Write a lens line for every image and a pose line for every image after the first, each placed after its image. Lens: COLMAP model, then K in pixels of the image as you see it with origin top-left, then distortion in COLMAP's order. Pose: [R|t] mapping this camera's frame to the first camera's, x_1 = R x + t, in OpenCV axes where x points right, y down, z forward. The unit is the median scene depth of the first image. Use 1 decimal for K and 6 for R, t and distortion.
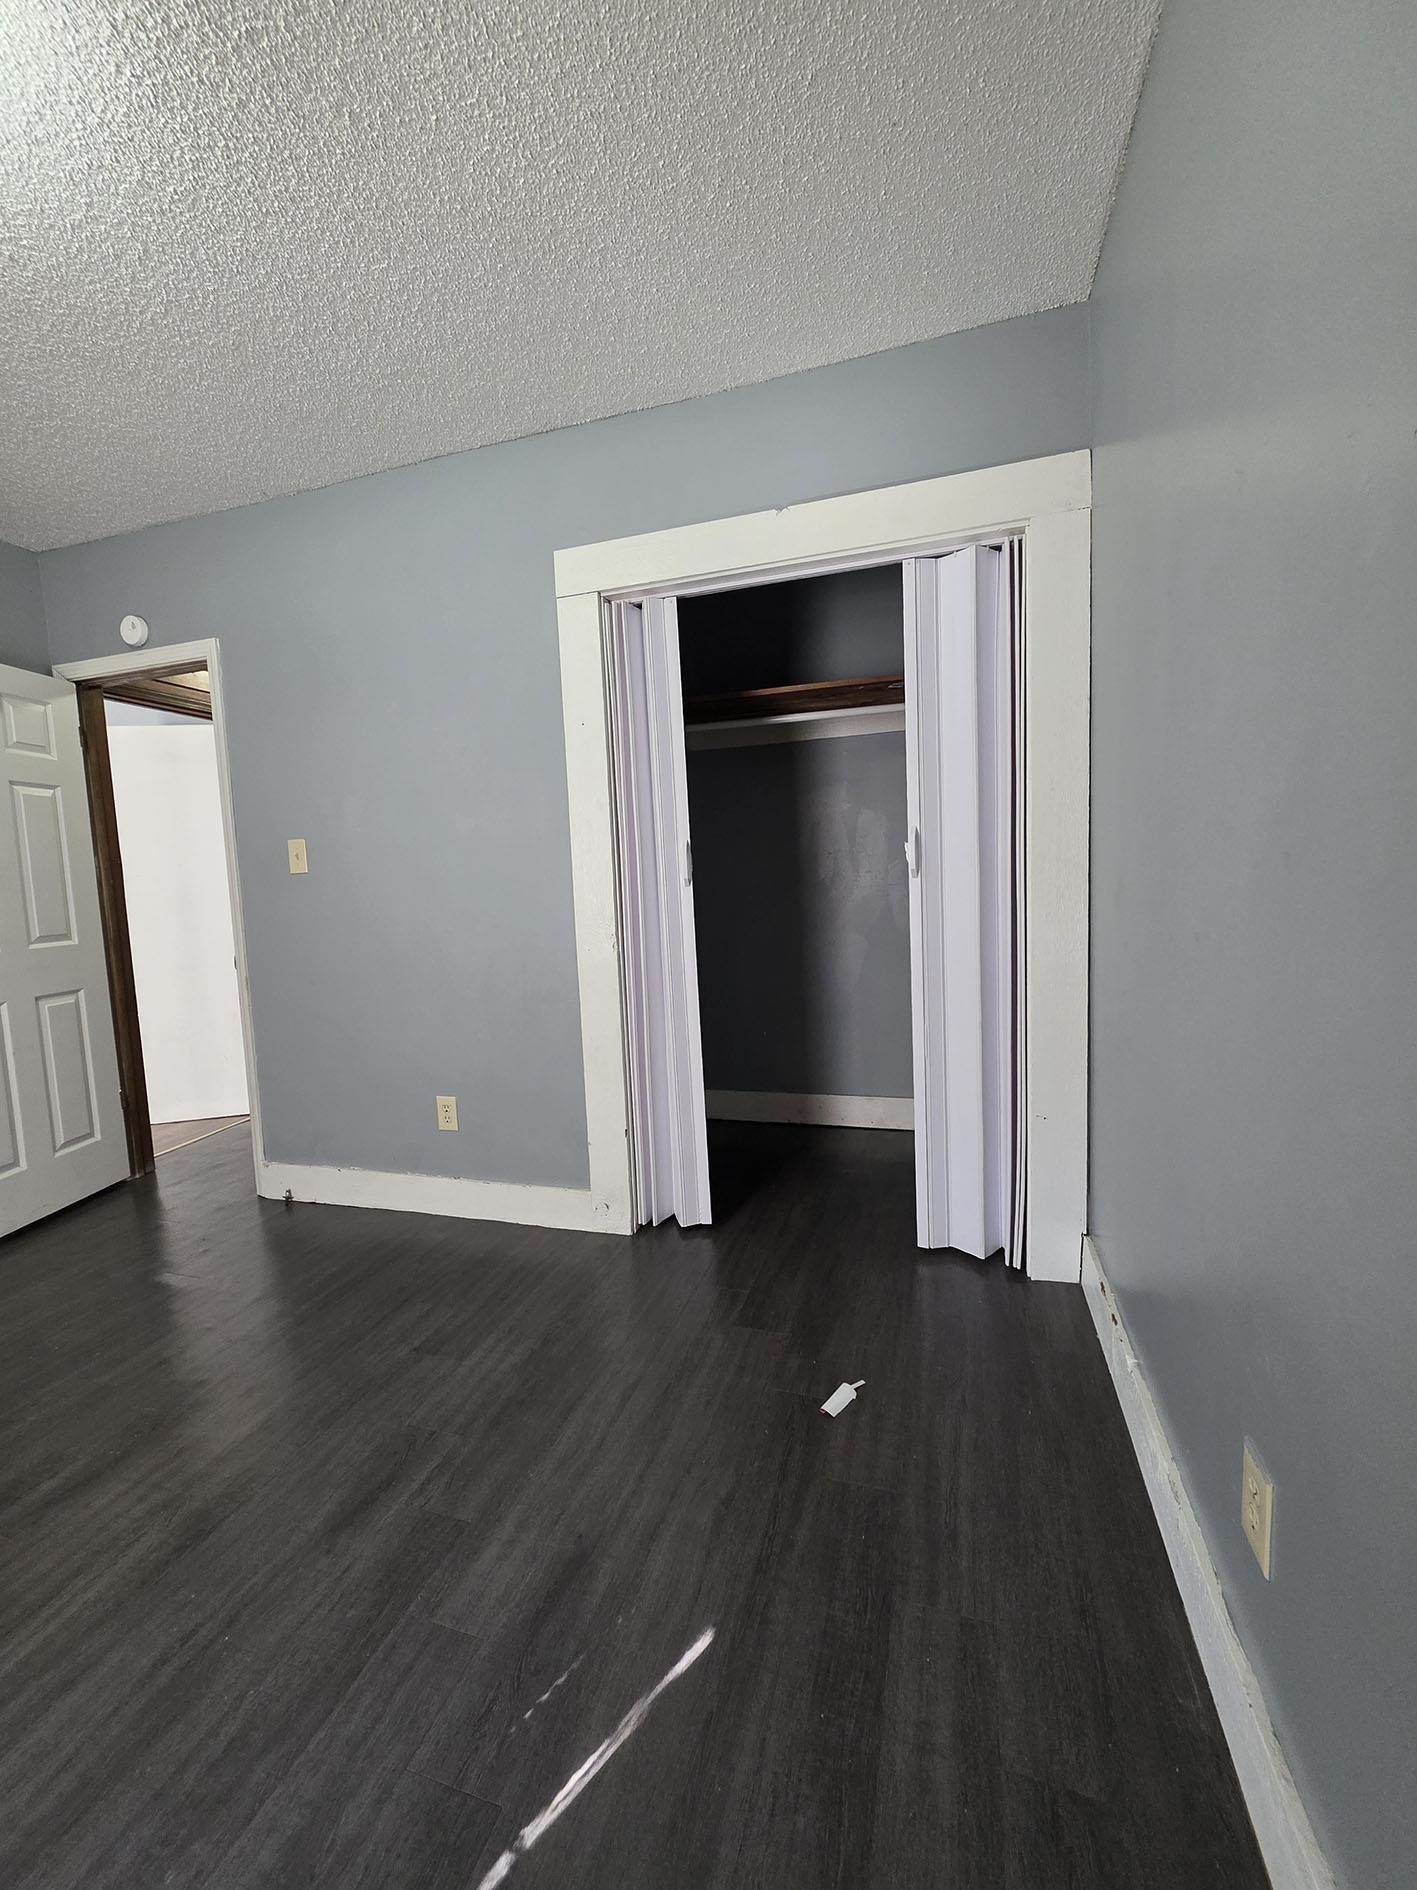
lens RADIAL K [[757.2, 0, 711.0], [0, 757.2, 937.4], [0, 0, 1]] dist [-0.000088, -0.000145]
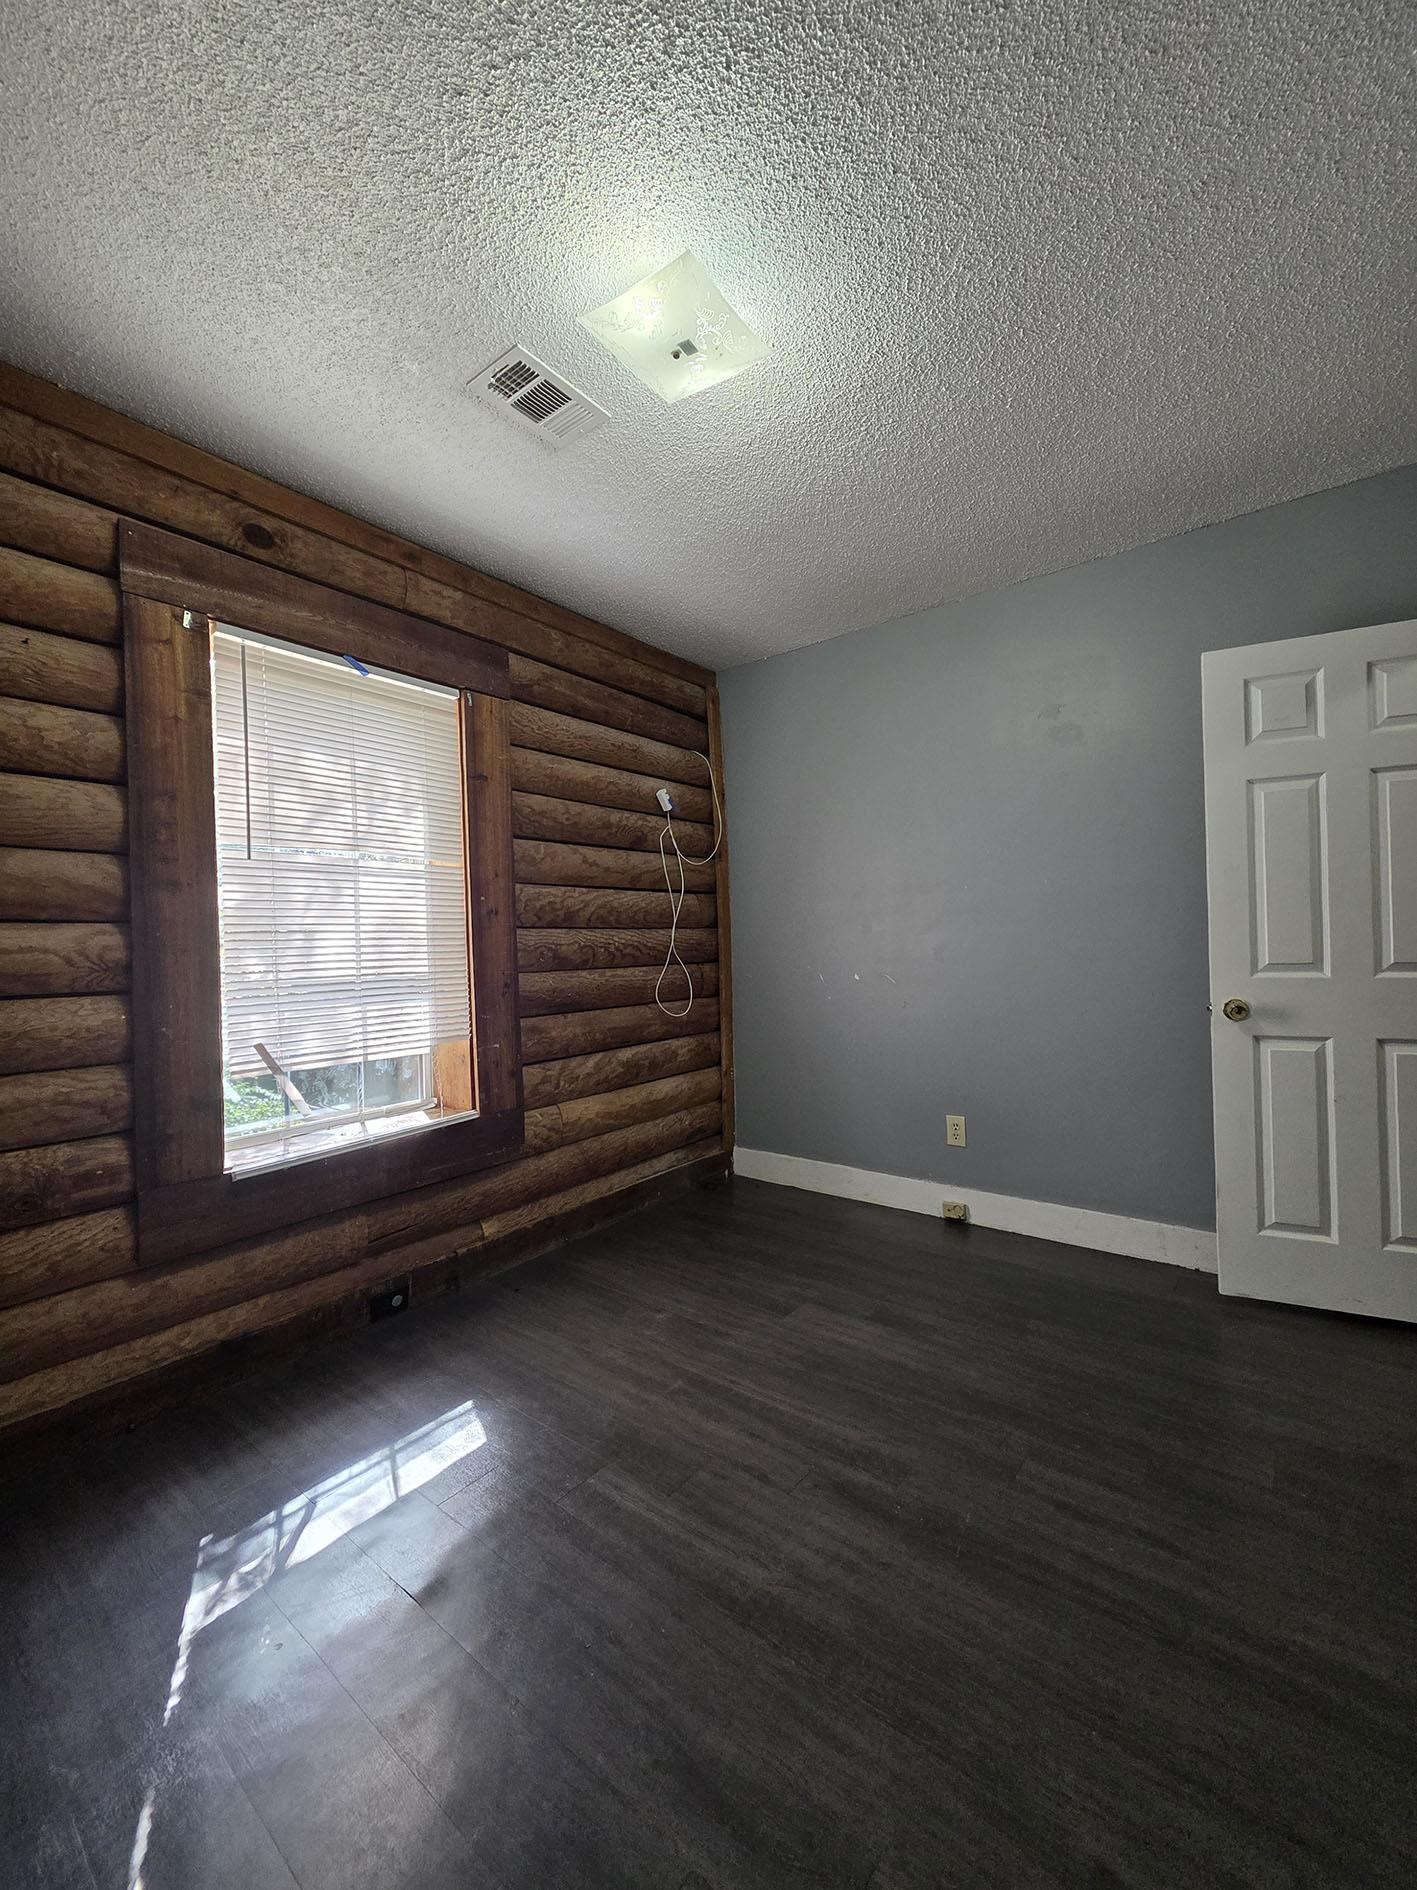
lens RADIAL K [[757.2, 0, 711.0], [0, 757.2, 937.4], [0, 0, 1]] dist [-0.000088, -0.000145]
pose [[-0.353410, 0.051992, -0.934023, 0.121444], [-0.040580, 0.996662, 0.070833, -0.078584], [0.934588, 0.062936, -0.350120, 0.891798]]
